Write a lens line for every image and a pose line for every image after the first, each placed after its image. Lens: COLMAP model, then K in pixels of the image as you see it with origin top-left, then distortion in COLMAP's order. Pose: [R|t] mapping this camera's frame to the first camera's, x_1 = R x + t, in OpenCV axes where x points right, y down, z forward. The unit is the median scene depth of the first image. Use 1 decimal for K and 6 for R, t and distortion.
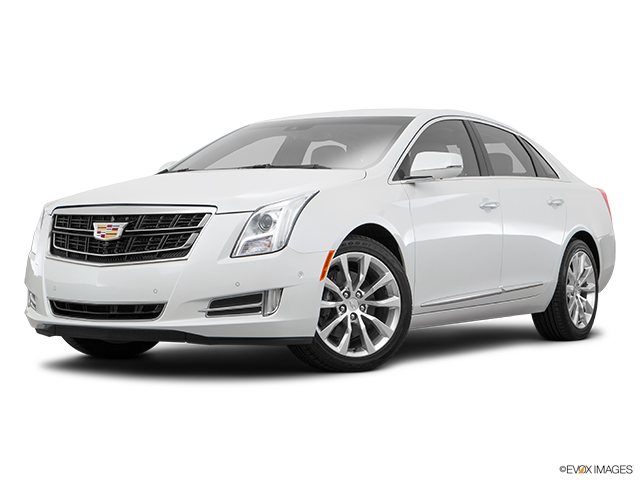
lens RADIAL K [[1171.1, 0, 321.9], [0, 1171.1, 242.5], [0, 0, 1]] dist [0.155658, 0.000000]
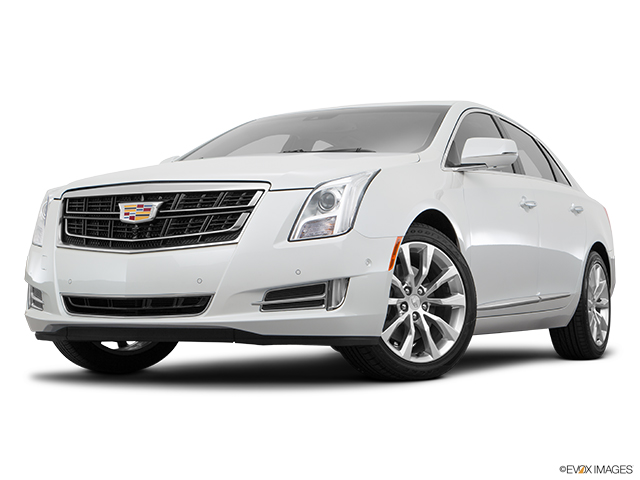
lens RADIAL K [[1115.6, 0, 316.4], [0, 1115.6, 240.5], [0, 0, 1]] dist [0.116771, 0.000000]
pose [[0.996413, 0.003578, 0.084553, -0.116067], [0.000574, 0.998797, -0.049039, 0.047781], [-0.084626, 0.048911, 0.995212, 0.181209]]
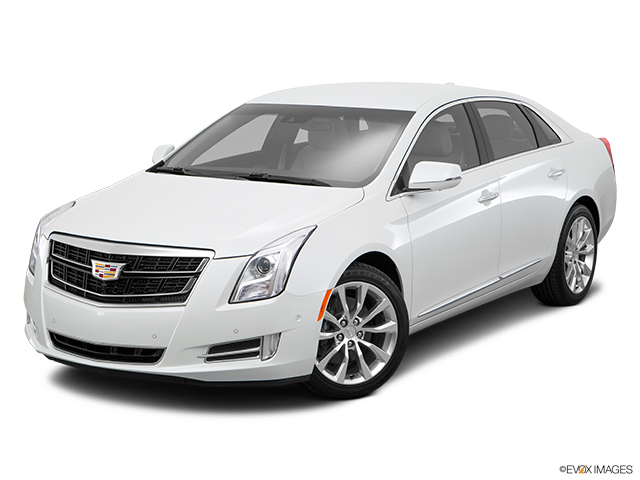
lens RADIAL K [[1185.6, 0, 321.1], [0, 1185.6, 242.8], [0, 0, 1]] dist [0.196309, 0.000000]
pose [[1.000000, 0.000843, -0.000253, 0.001567], [-0.000796, 0.988686, 0.149995, -0.176701], [0.000377, -0.149995, 0.988687, -0.000133]]
